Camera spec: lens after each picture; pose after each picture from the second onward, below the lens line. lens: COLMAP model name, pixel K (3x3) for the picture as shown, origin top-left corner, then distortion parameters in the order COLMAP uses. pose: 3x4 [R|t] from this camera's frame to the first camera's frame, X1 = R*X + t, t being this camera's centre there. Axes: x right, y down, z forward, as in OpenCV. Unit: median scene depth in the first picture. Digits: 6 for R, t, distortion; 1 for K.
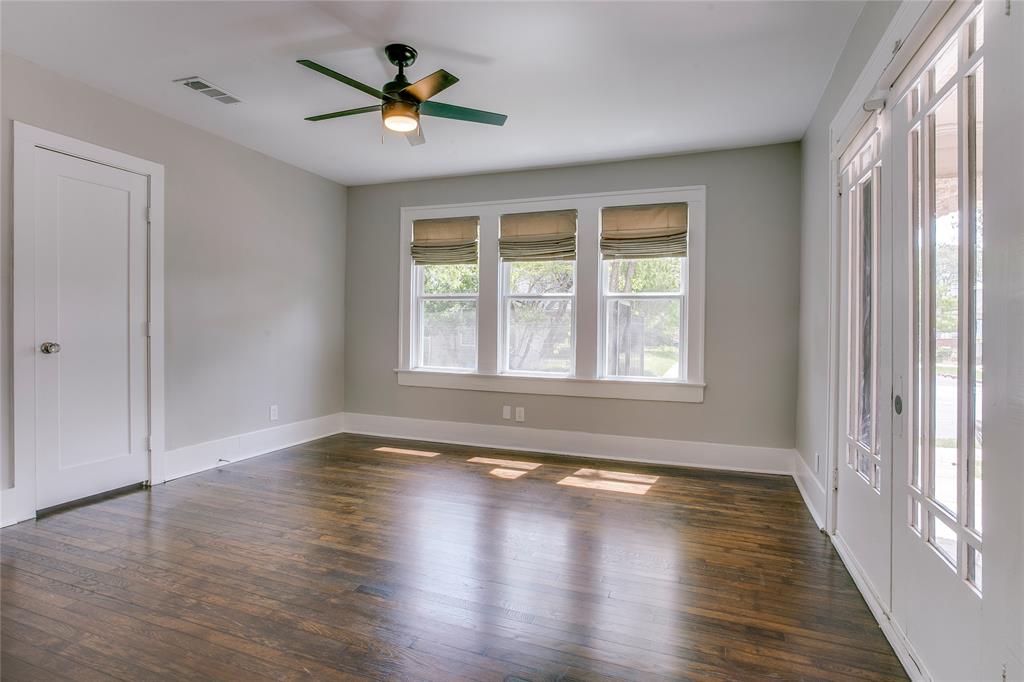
lens RADIAL K [[513.5, 0, 512.4], [0, 513.5, 326.9], [0, 0, 1]] dist [-0.042907, 0.031934]
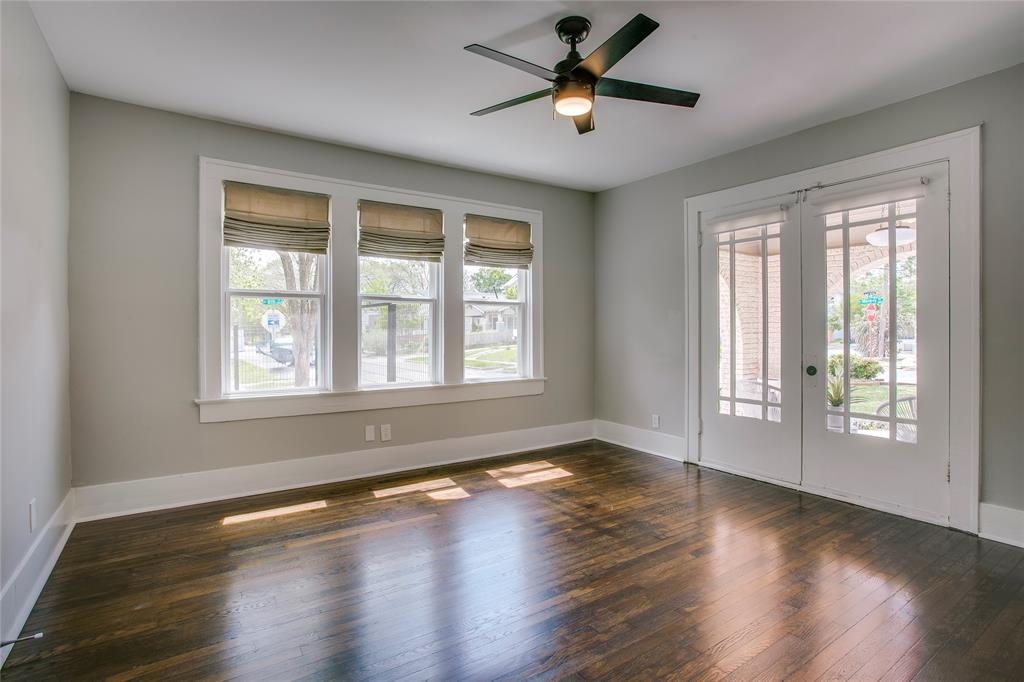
lens RADIAL K [[513.5, 0, 512.4], [0, 513.5, 326.9], [0, 0, 1]] dist [-0.042907, 0.031934]
pose [[0.584668, -0.005472, 0.811254, -0.601304], [0.011015, 0.999939, -0.001194, -0.006304], [-0.811198, 0.009634, 0.584692, 0.336856]]
